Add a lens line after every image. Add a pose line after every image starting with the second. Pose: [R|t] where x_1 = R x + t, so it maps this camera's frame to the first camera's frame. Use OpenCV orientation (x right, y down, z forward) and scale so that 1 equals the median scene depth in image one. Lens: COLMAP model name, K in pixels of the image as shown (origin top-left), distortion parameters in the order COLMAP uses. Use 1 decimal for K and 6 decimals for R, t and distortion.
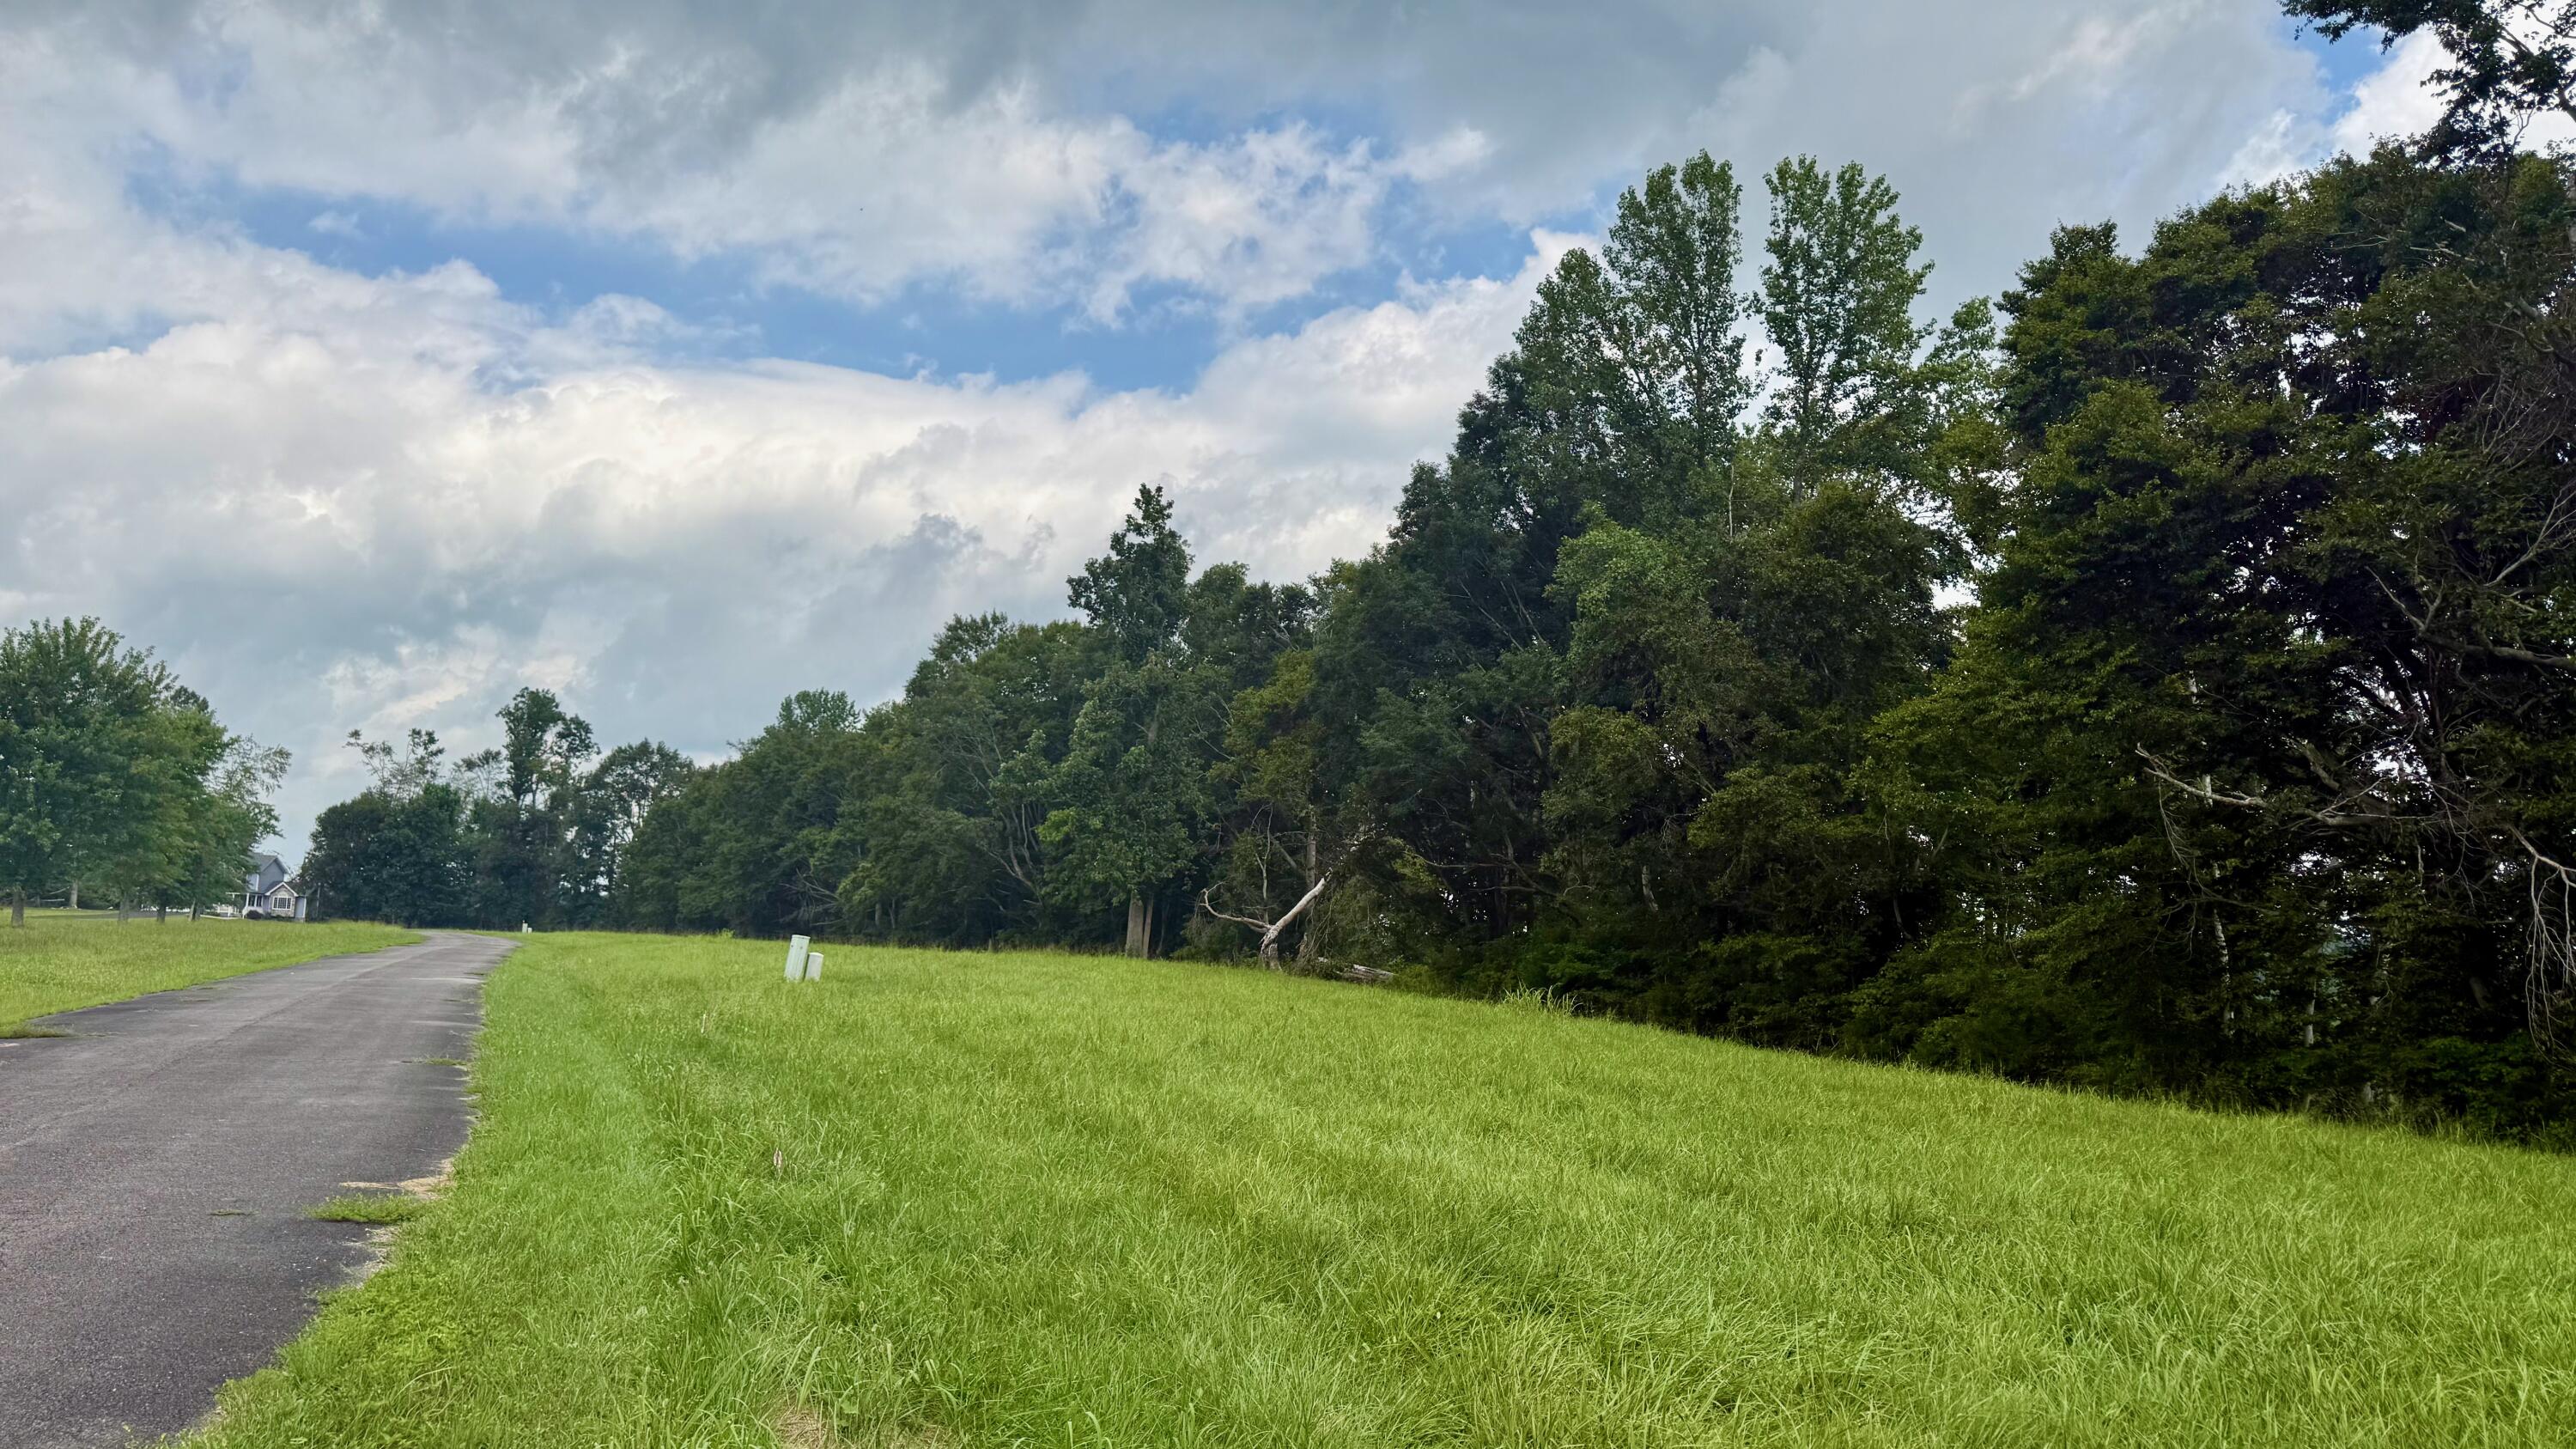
lens RADIAL K [[1790.1, 0, 1287.9], [0, 1790.1, 731.8], [0, 0, 1]] dist [0.121089, -0.167332]
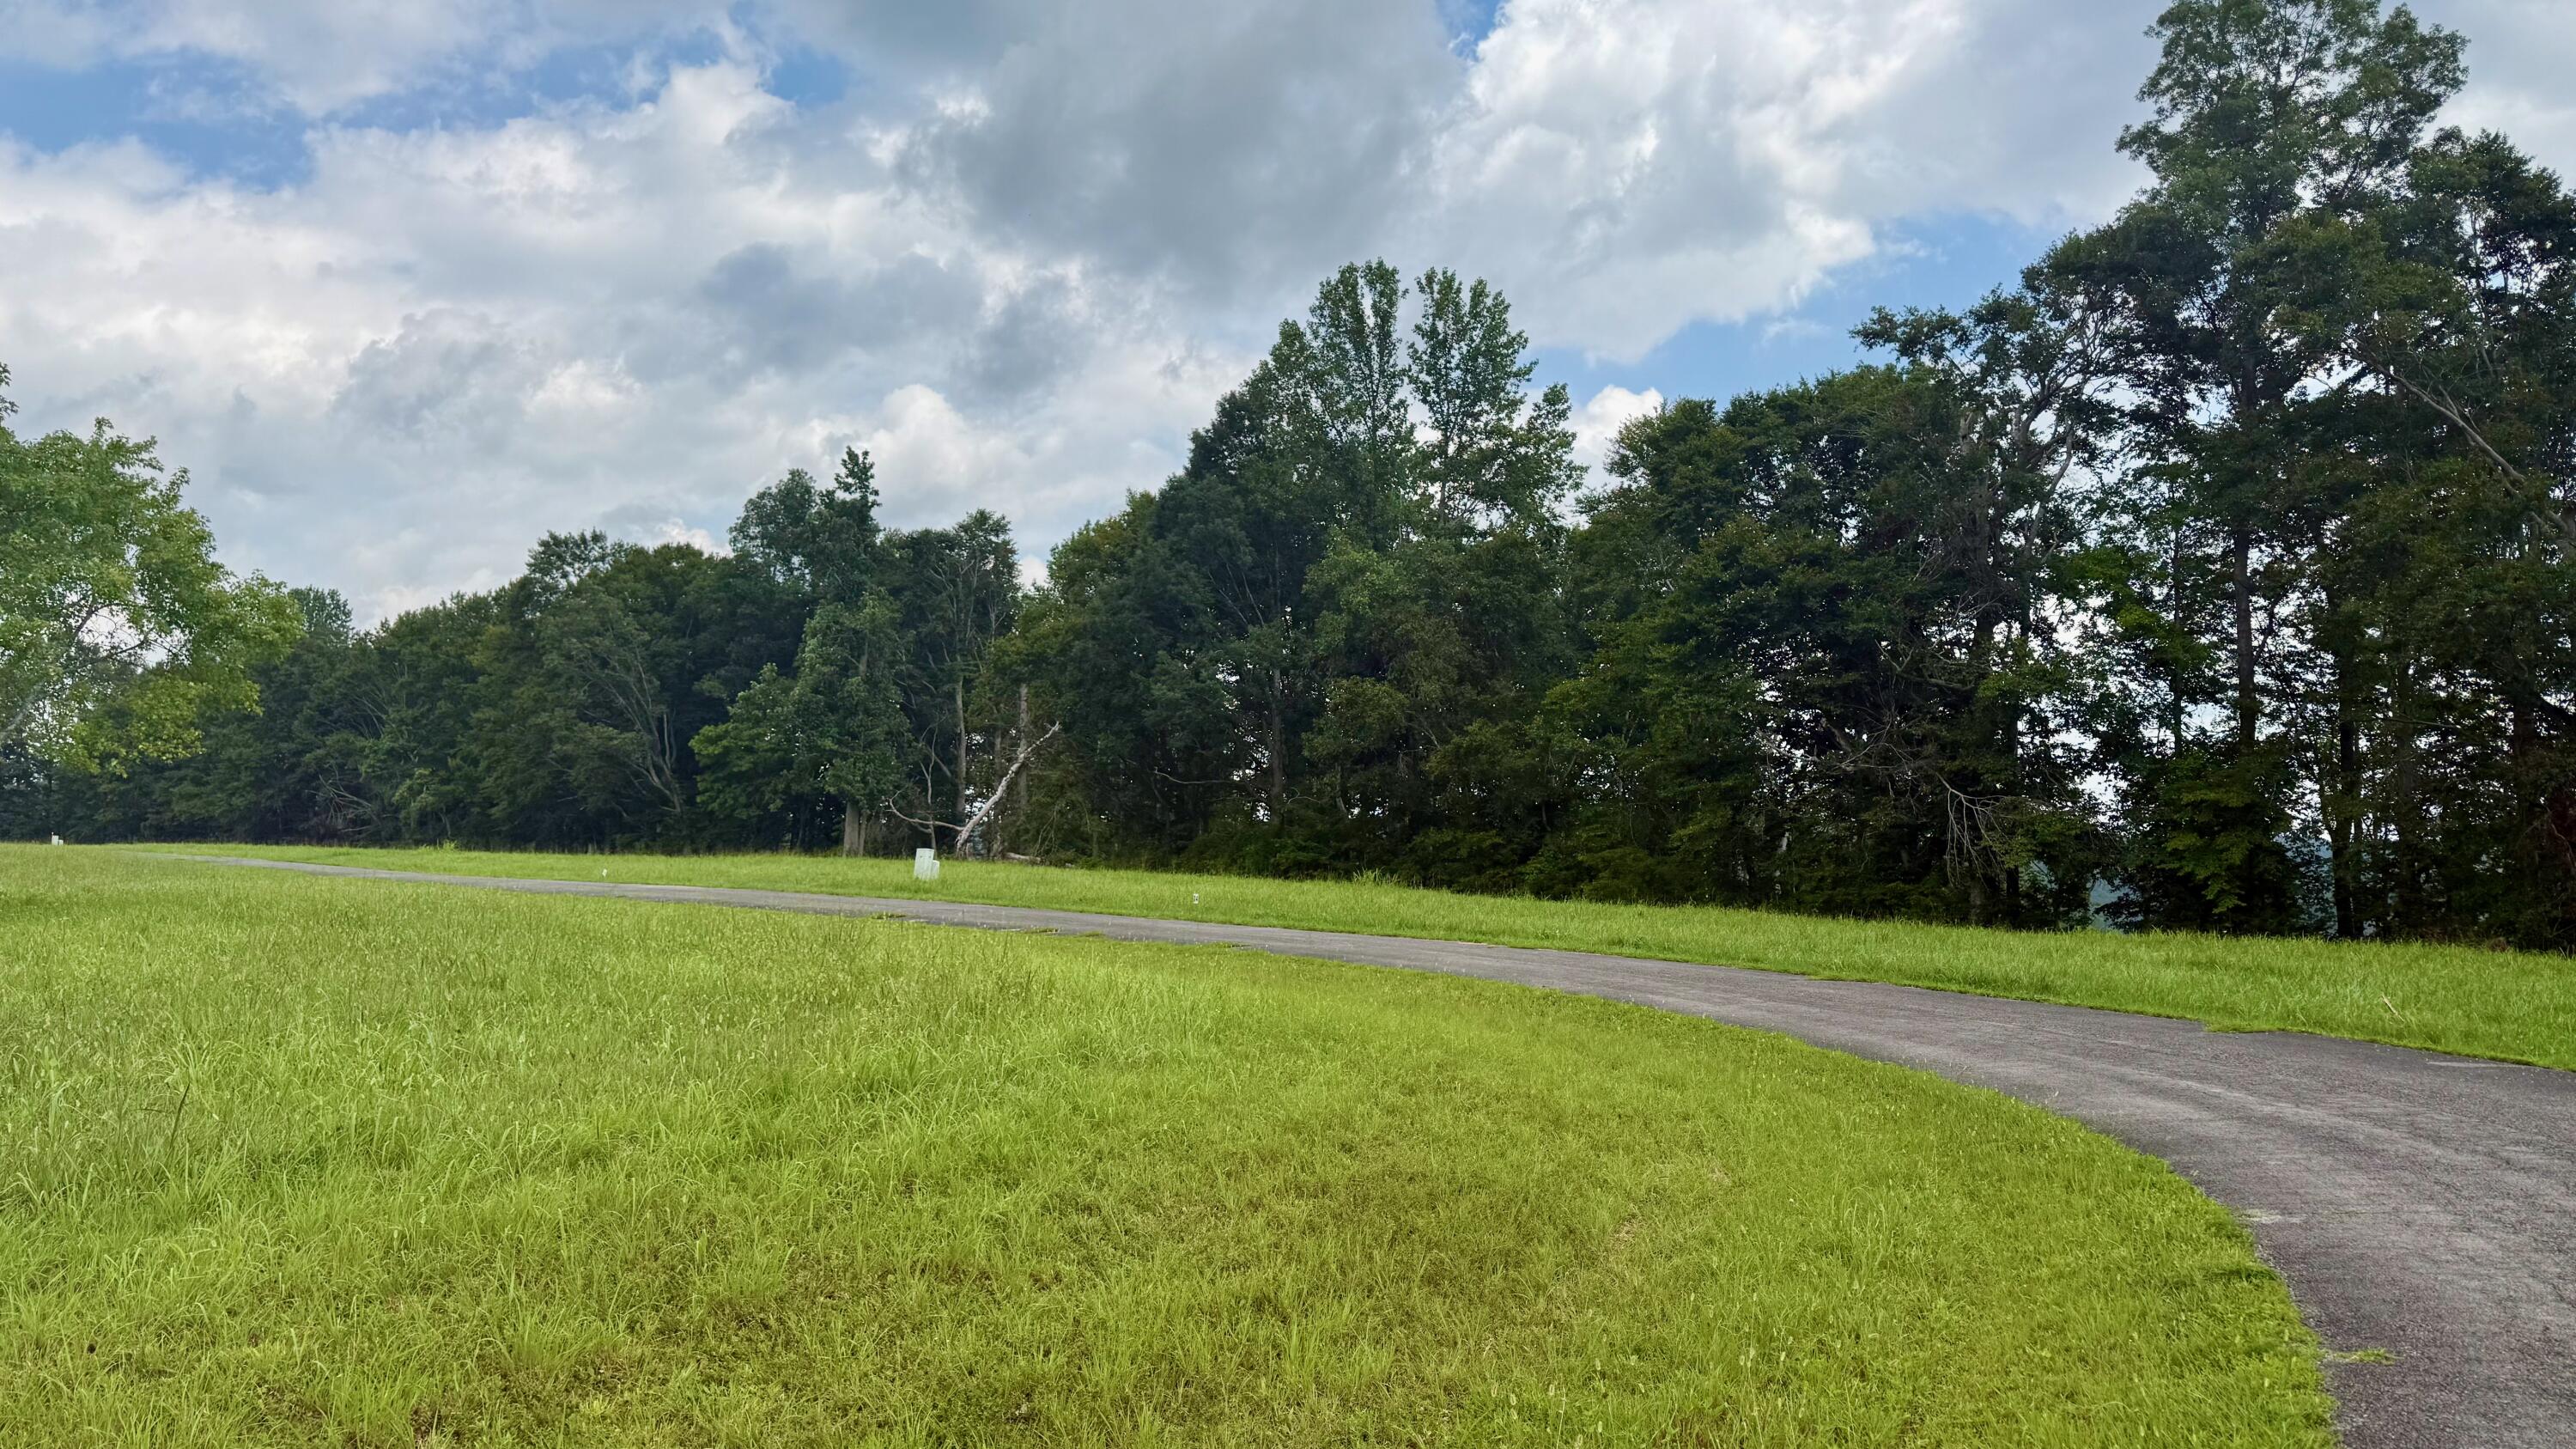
lens RADIAL K [[1790.1, 0, 1287.9], [0, 1790.1, 731.8], [0, 0, 1]] dist [0.121089, -0.167332]
pose [[0.939013, -0.000754, 0.343881, -0.299588], [-0.020885, 0.998026, 0.059219, -0.042889], [-0.343247, -0.062790, 0.937144, -0.266568]]
